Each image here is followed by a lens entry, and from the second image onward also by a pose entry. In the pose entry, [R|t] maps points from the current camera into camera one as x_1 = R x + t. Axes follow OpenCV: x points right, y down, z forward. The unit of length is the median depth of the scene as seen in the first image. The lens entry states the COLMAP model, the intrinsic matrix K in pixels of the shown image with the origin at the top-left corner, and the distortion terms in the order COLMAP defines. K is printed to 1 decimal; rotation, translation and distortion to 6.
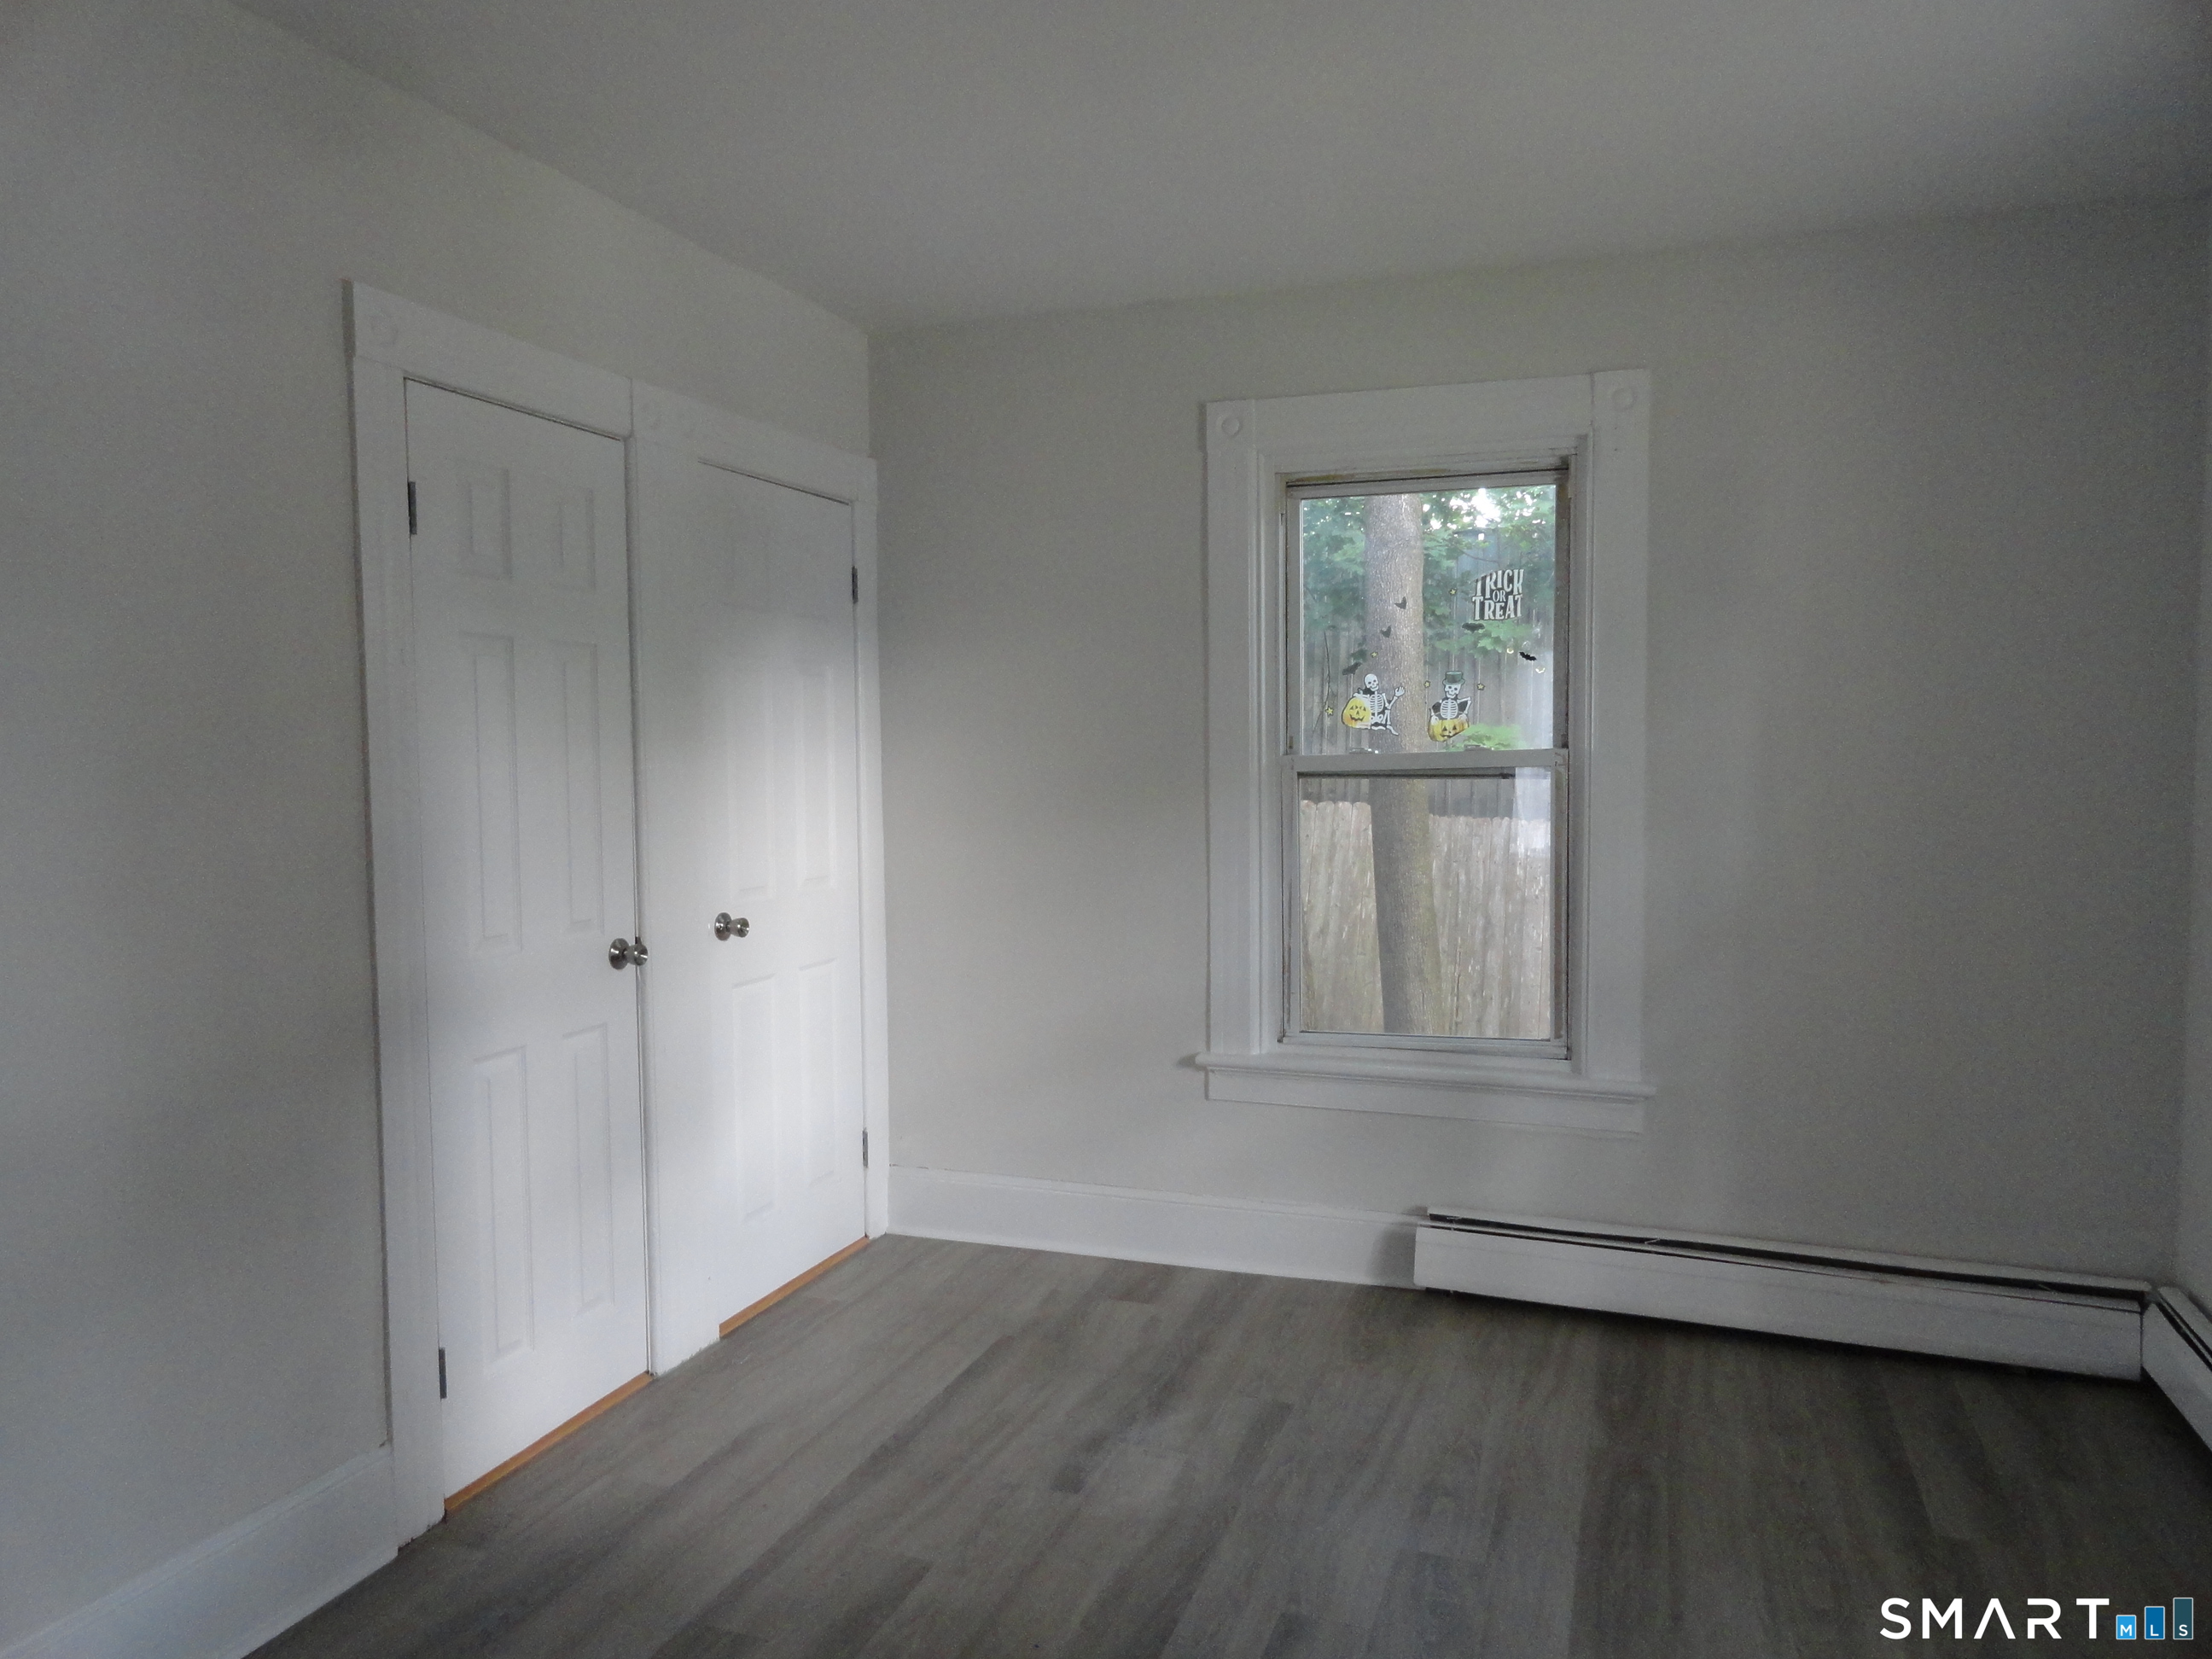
lens RADIAL K [[1510.3, 0, 1115.4], [0, 1510.3, 821.6], [0, 0, 1]] dist [-0.006273, 0.007575]
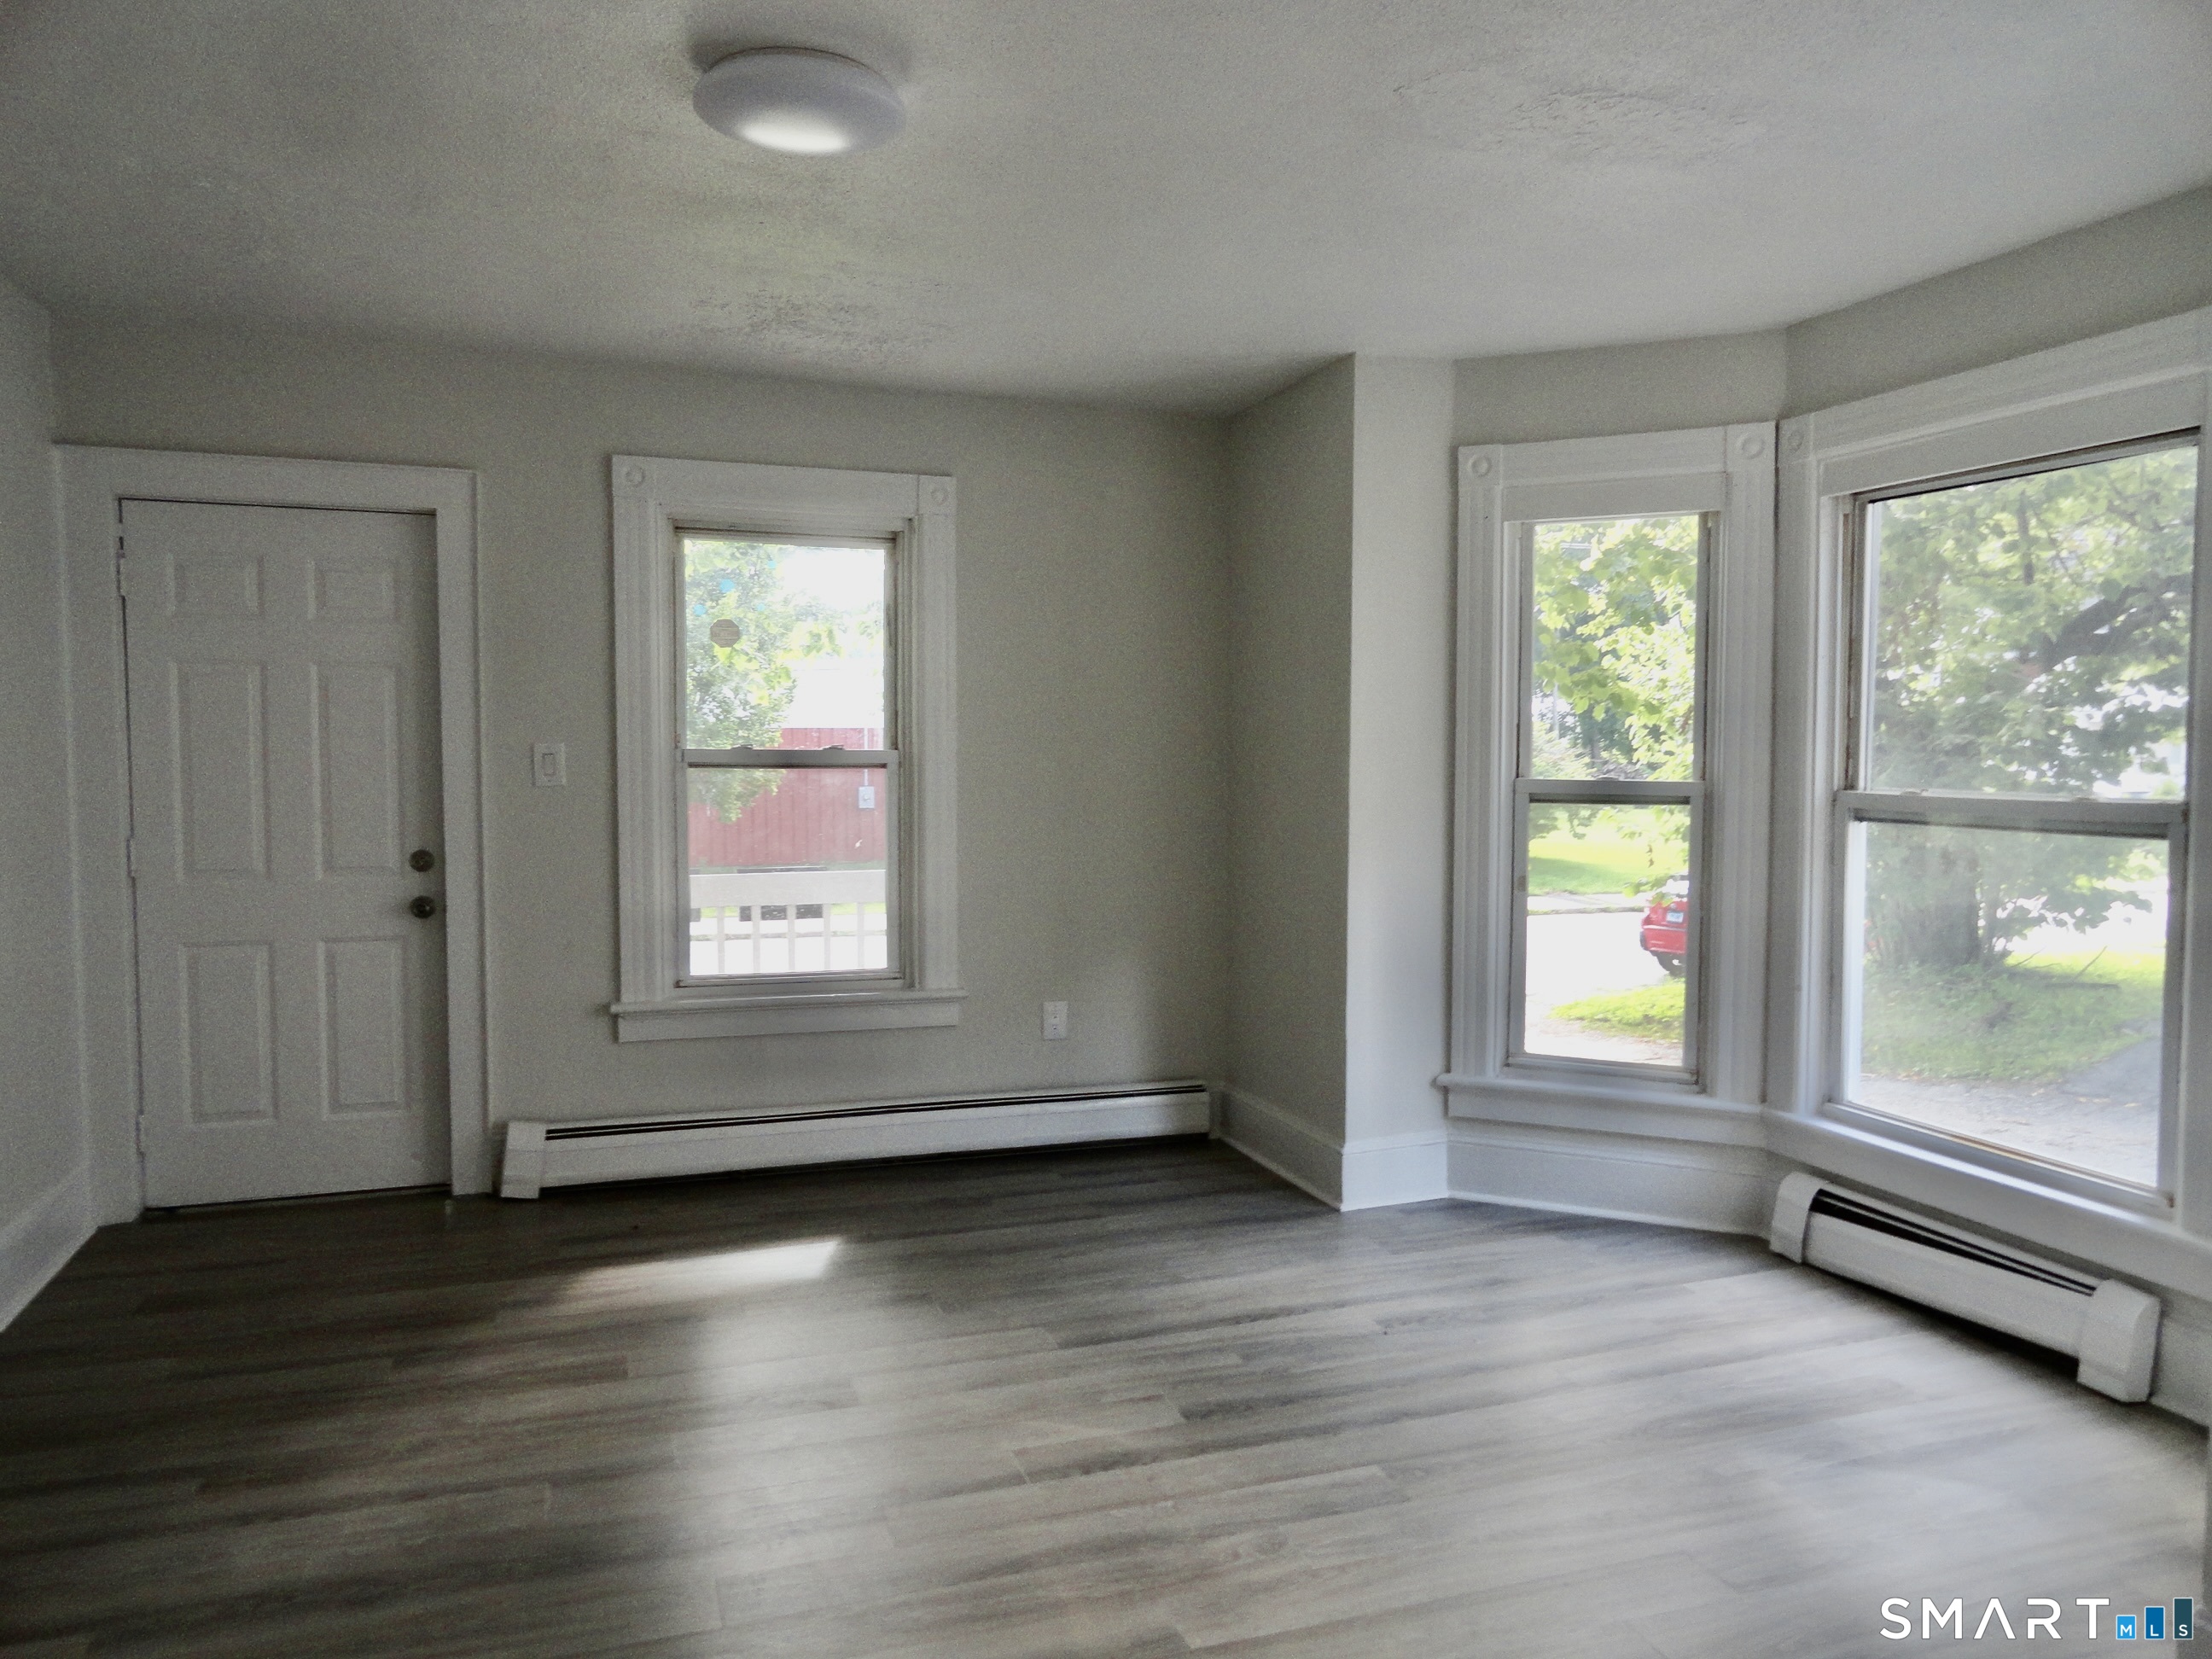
lens RADIAL K [[1510.3, 0, 1118.9], [0, 1510.3, 826.3], [0, 0, 1]] dist [-0.006273, 0.007575]
pose [[0.789432, -0.024744, 0.613340, -0.361743], [0.028232, 0.999593, 0.003988, 0.022111], [-0.613189, 0.014168, 0.789809, -0.181650]]
